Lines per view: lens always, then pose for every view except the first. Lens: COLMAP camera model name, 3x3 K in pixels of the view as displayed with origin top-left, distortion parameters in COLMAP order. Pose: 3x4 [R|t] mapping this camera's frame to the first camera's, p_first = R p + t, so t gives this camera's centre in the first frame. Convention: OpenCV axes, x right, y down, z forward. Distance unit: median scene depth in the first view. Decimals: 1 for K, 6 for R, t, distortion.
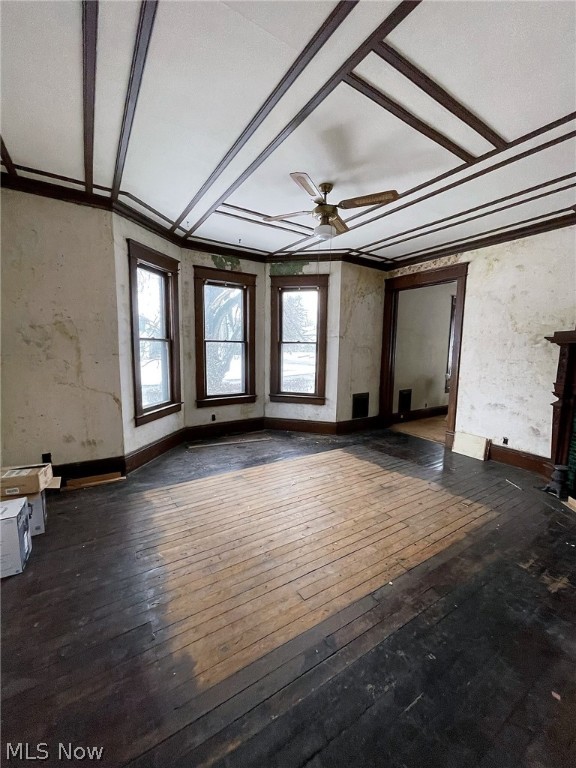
lens RADIAL K [[311.3, 0, 291.3], [0, 311.3, 383.2], [0, 0, 1]] dist [-0.005773, 0.001459]
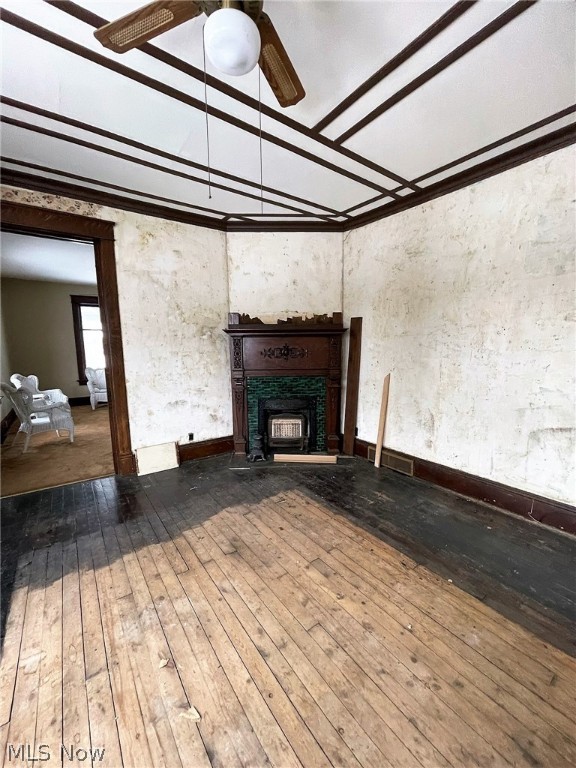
lens RADIAL K [[311.3, 0, 287.8], [0, 311.3, 384.7], [0, 0, 1]] dist [-0.005773, 0.001459]
pose [[-0.059761, -0.142668, 0.987965, -0.272326], [0.122669, 0.981182, 0.149109, -0.083672], [-0.990647, 0.130104, -0.041136, 0.773498]]
